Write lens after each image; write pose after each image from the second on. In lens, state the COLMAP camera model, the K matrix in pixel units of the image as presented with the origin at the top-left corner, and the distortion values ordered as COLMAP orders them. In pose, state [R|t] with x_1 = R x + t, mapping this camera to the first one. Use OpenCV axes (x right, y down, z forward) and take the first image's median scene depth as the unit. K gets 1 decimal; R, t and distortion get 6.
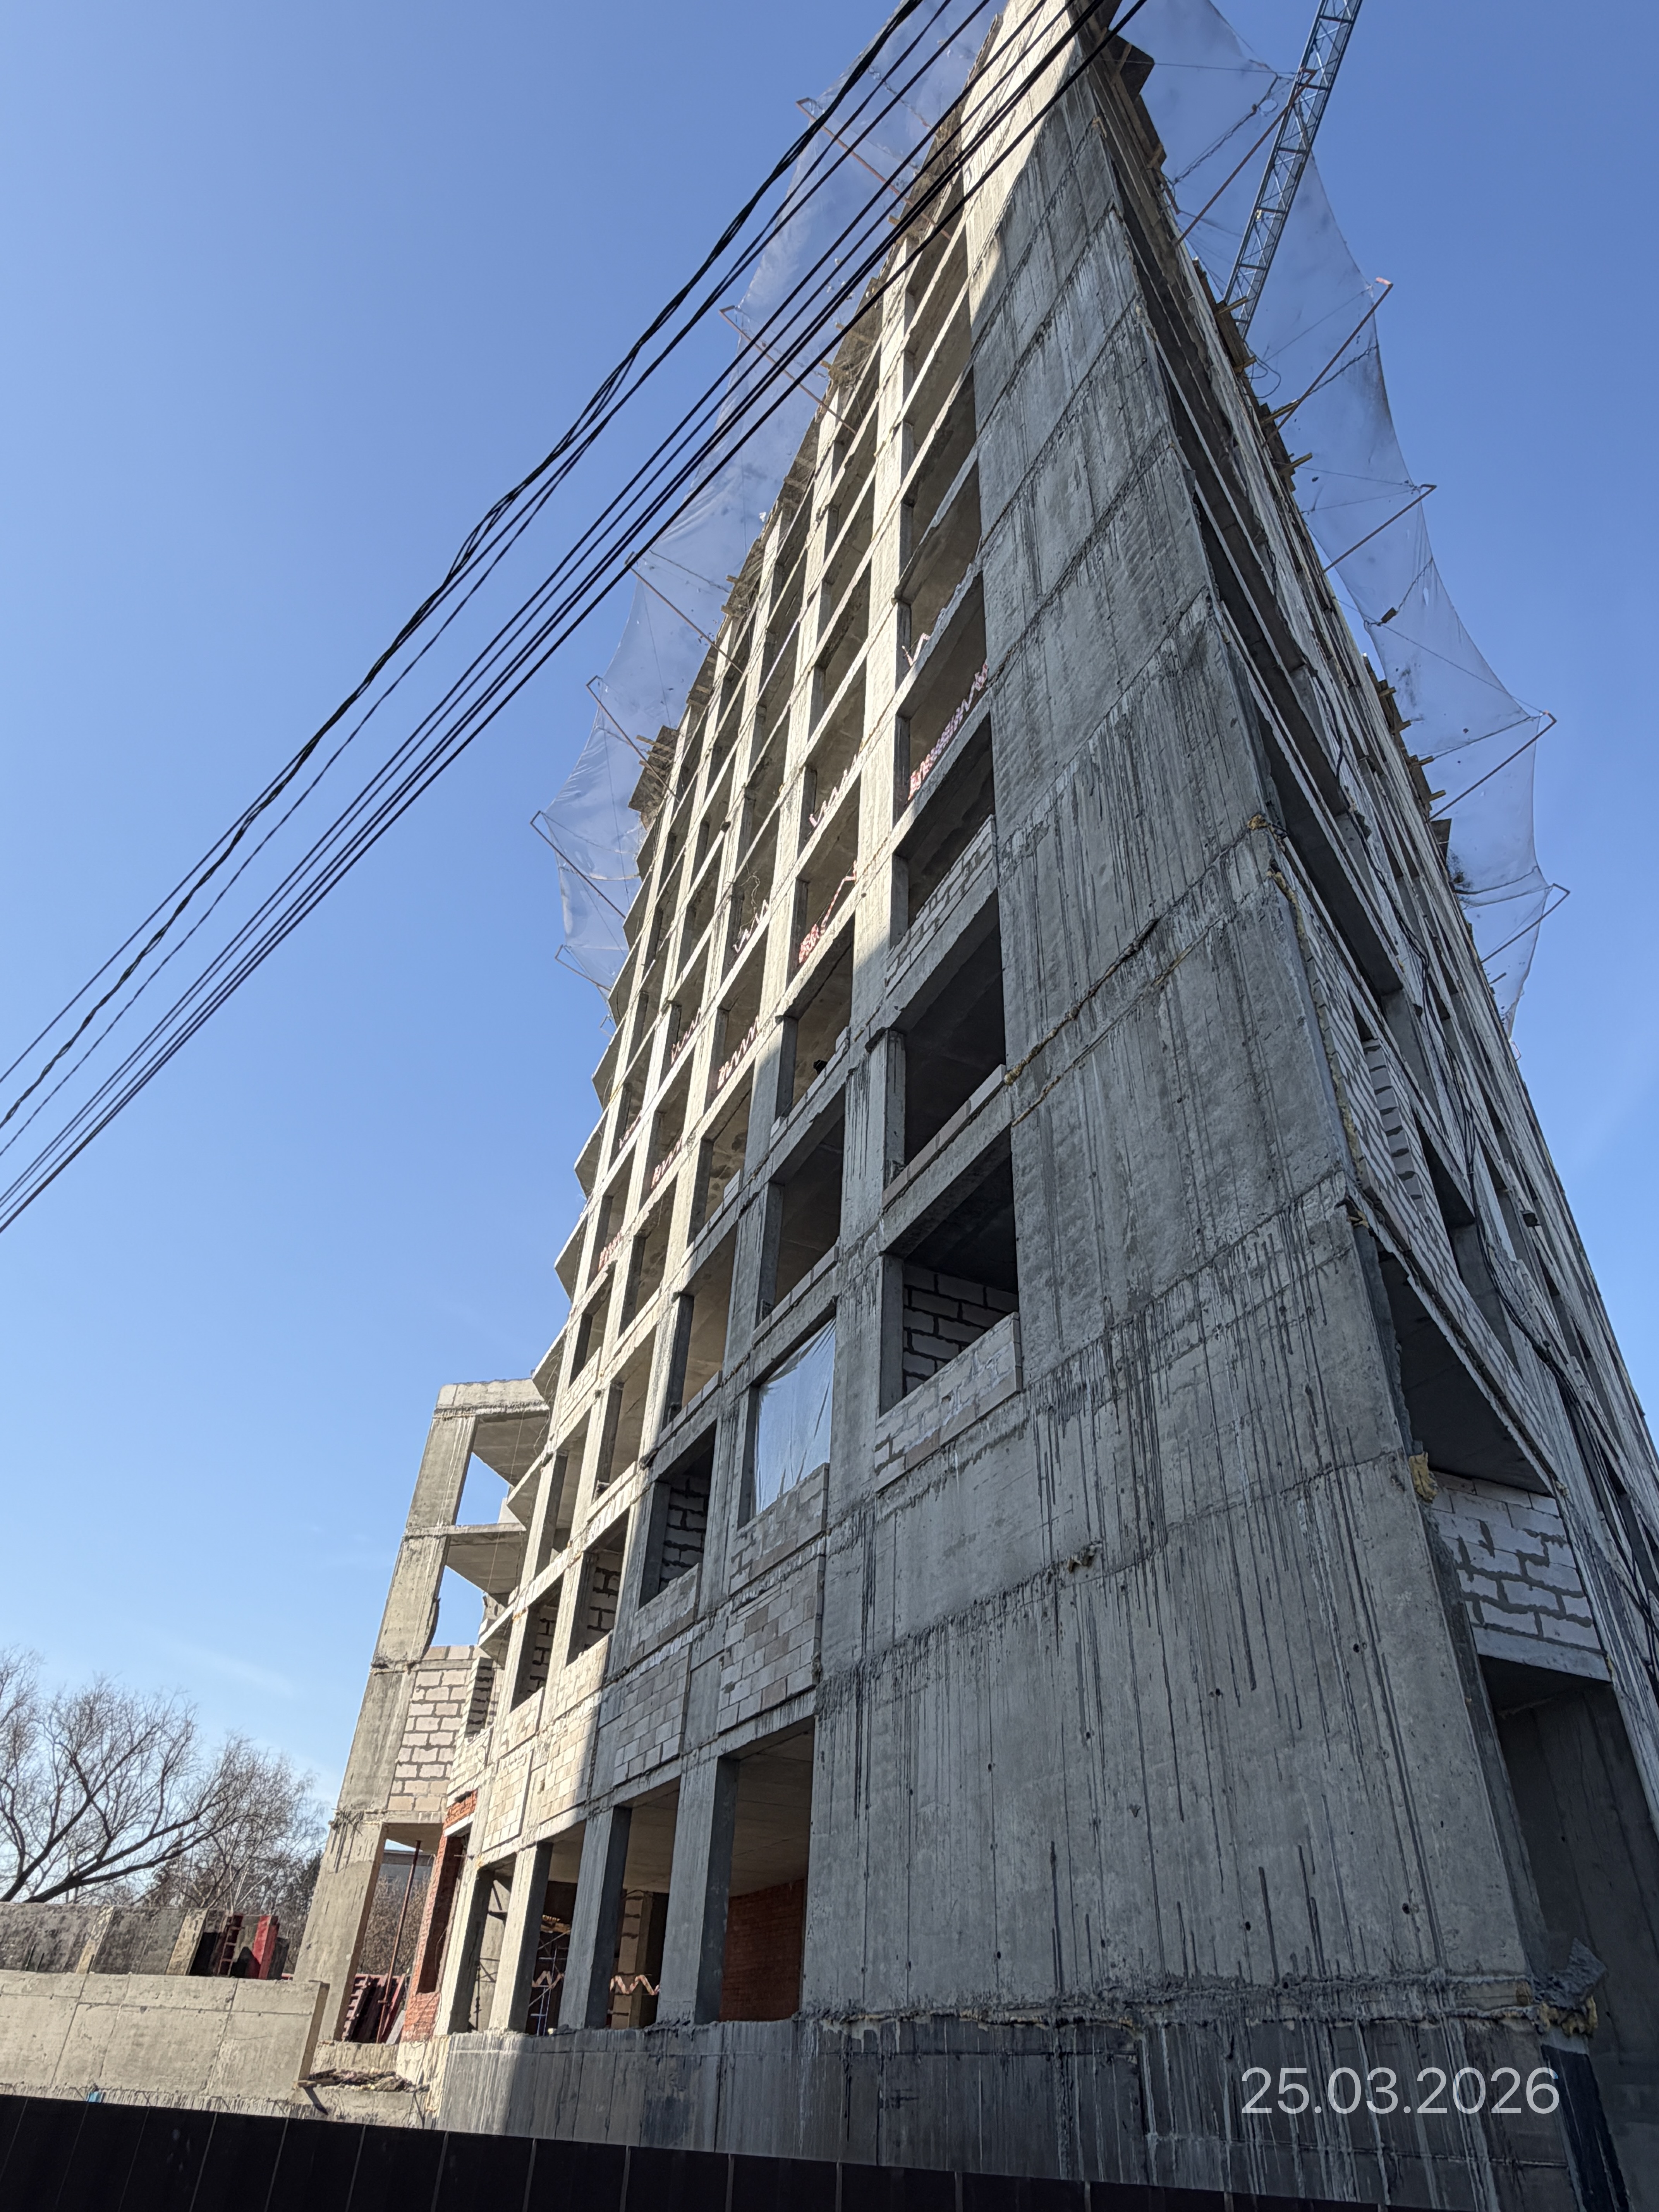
lens RADIAL K [[1286.2, 0, 829.5], [0, 1286.2, 1106.0], [0, 0, 1]] dist [0.008904, 0.001596]
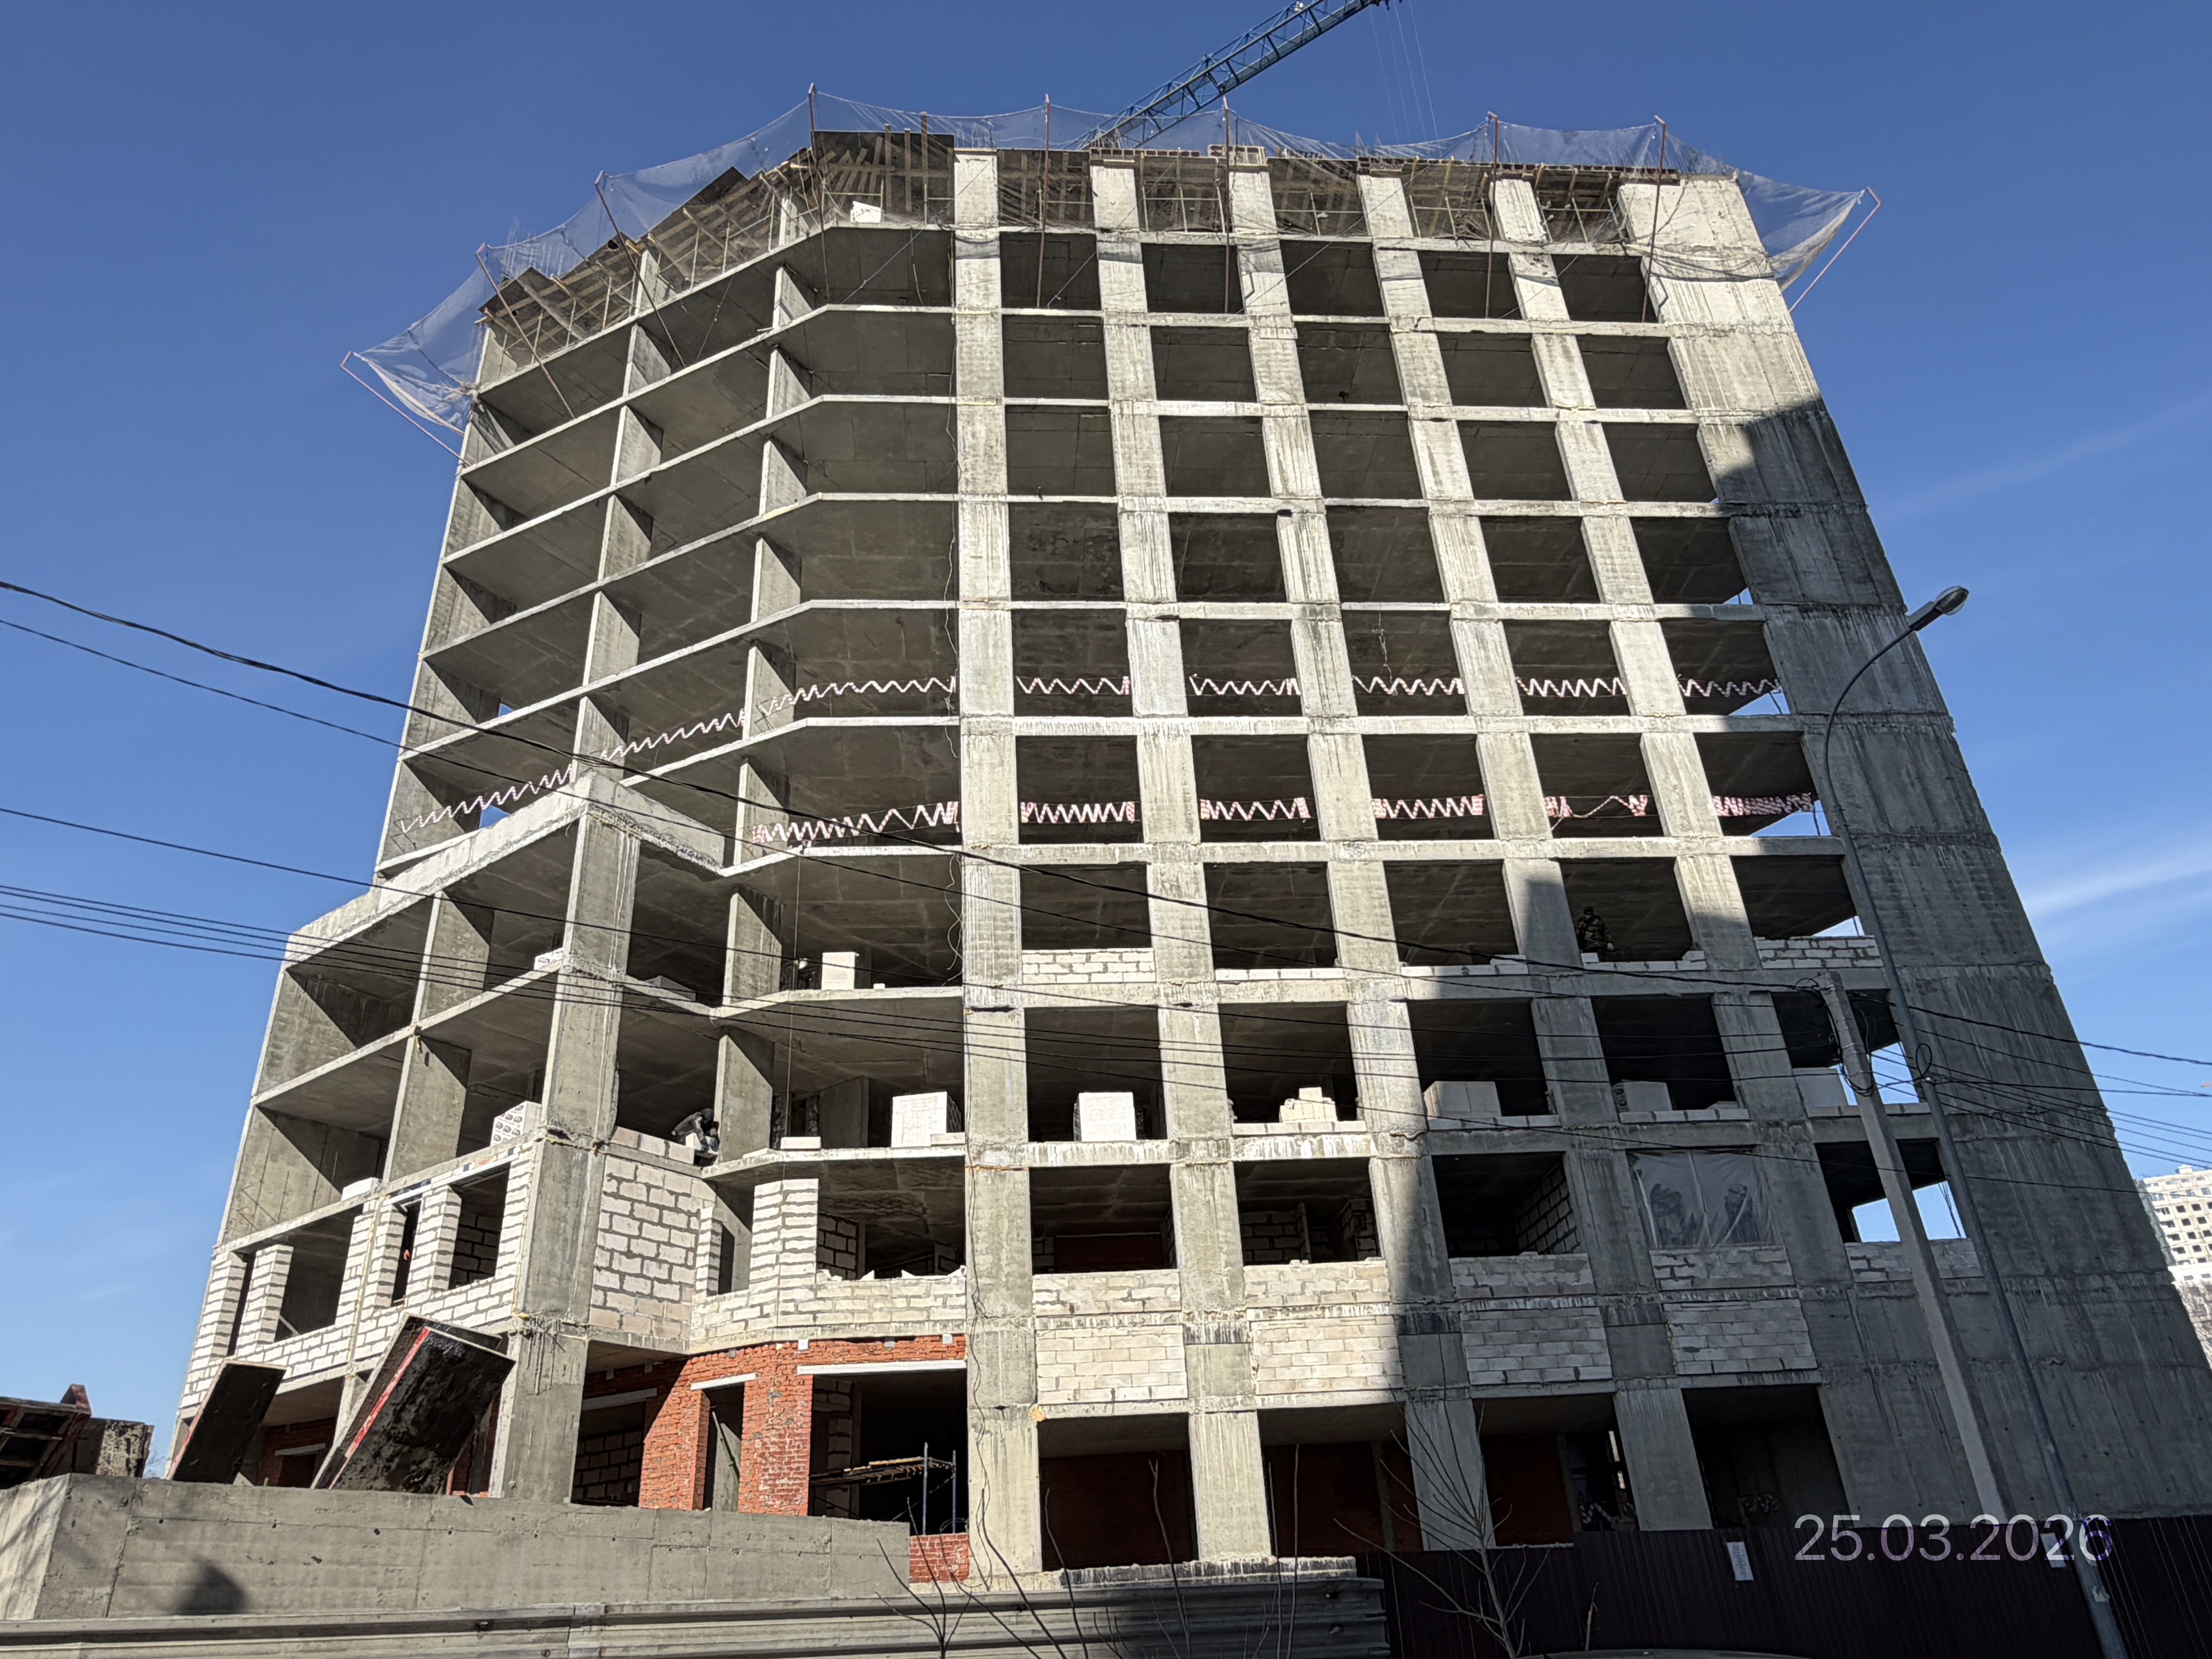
lens RADIAL K [[1500.5, 0, 1106.0], [0, 1500.5, 829.5], [0, 0, 1]] dist [-0.005220, -0.001117]
pose [[0.352212, 0.404233, 0.844123, -2.929534], [-0.511363, 0.838509, -0.188177, 0.842818], [-0.783871, -0.365375, 0.502042, 1.156151]]
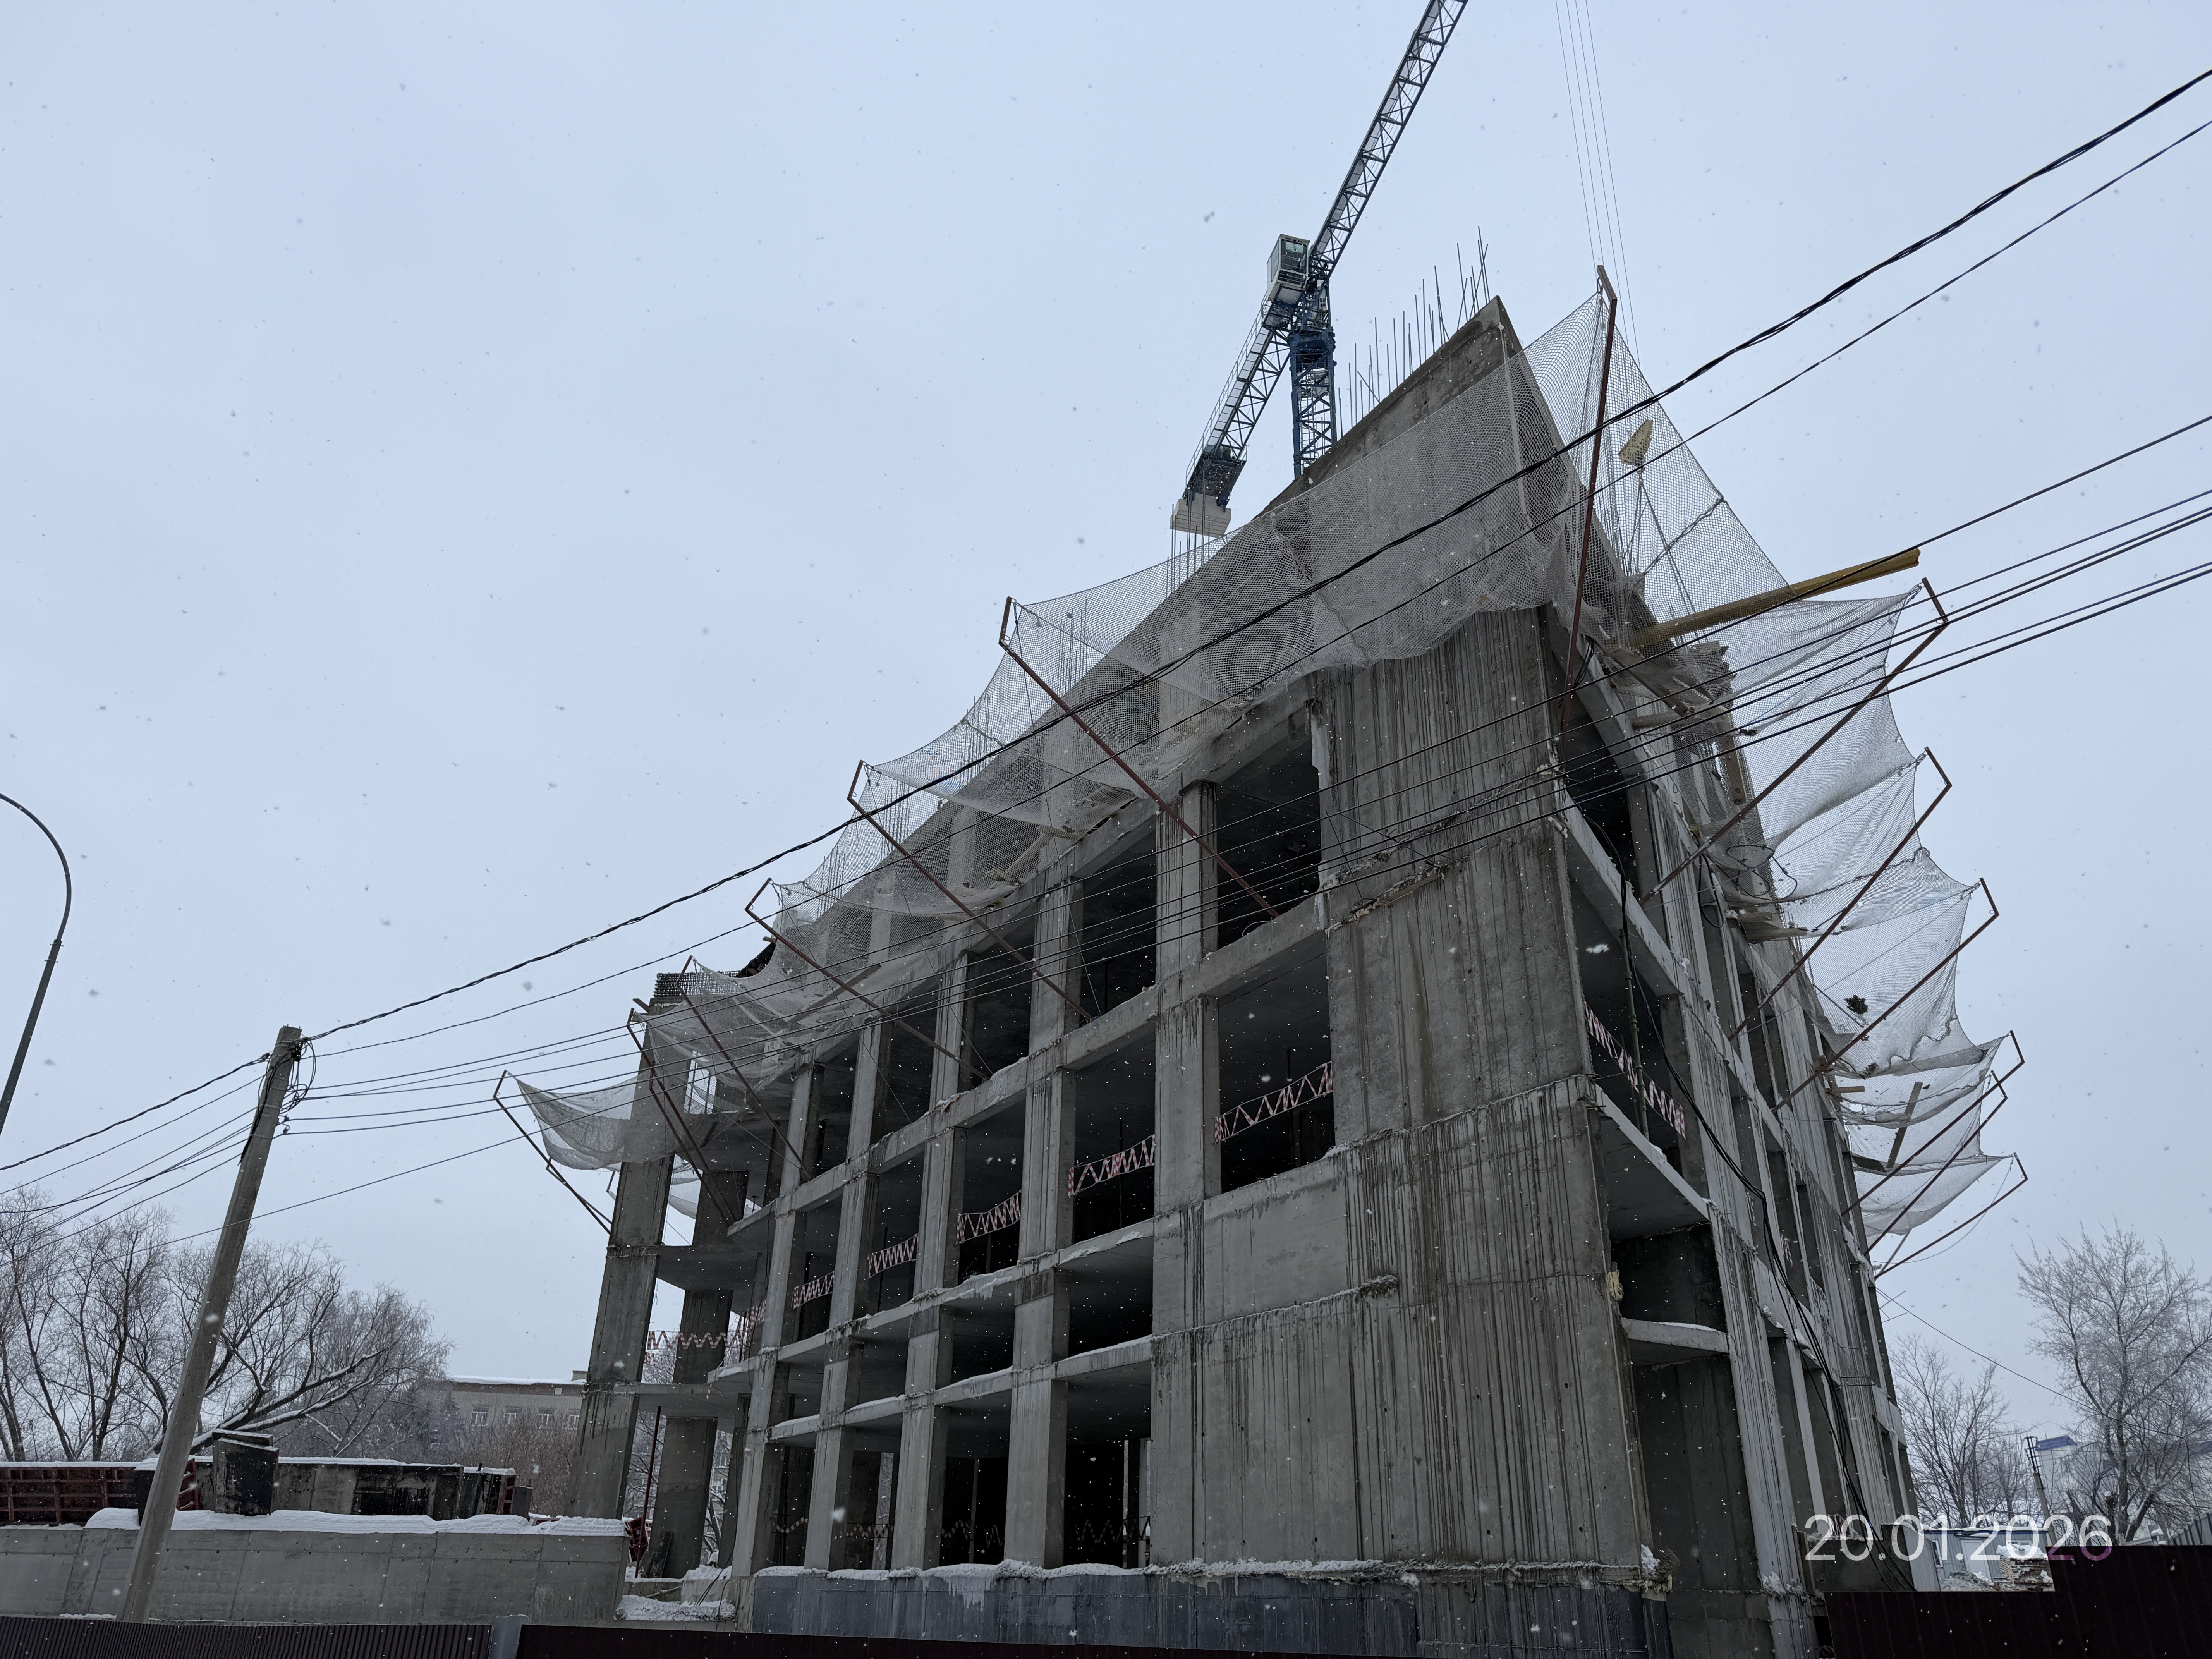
lens RADIAL K [[1533.1, 0, 1106.0], [0, 1533.1, 829.5], [0, 0, 1]] dist [0.066200, -0.084014]
pose [[0.995420, 0.018636, 0.093763, -0.241358], [-0.036177, 0.981305, 0.189028, -0.399375], [-0.088487, -0.191554, 0.977485, -0.481505]]
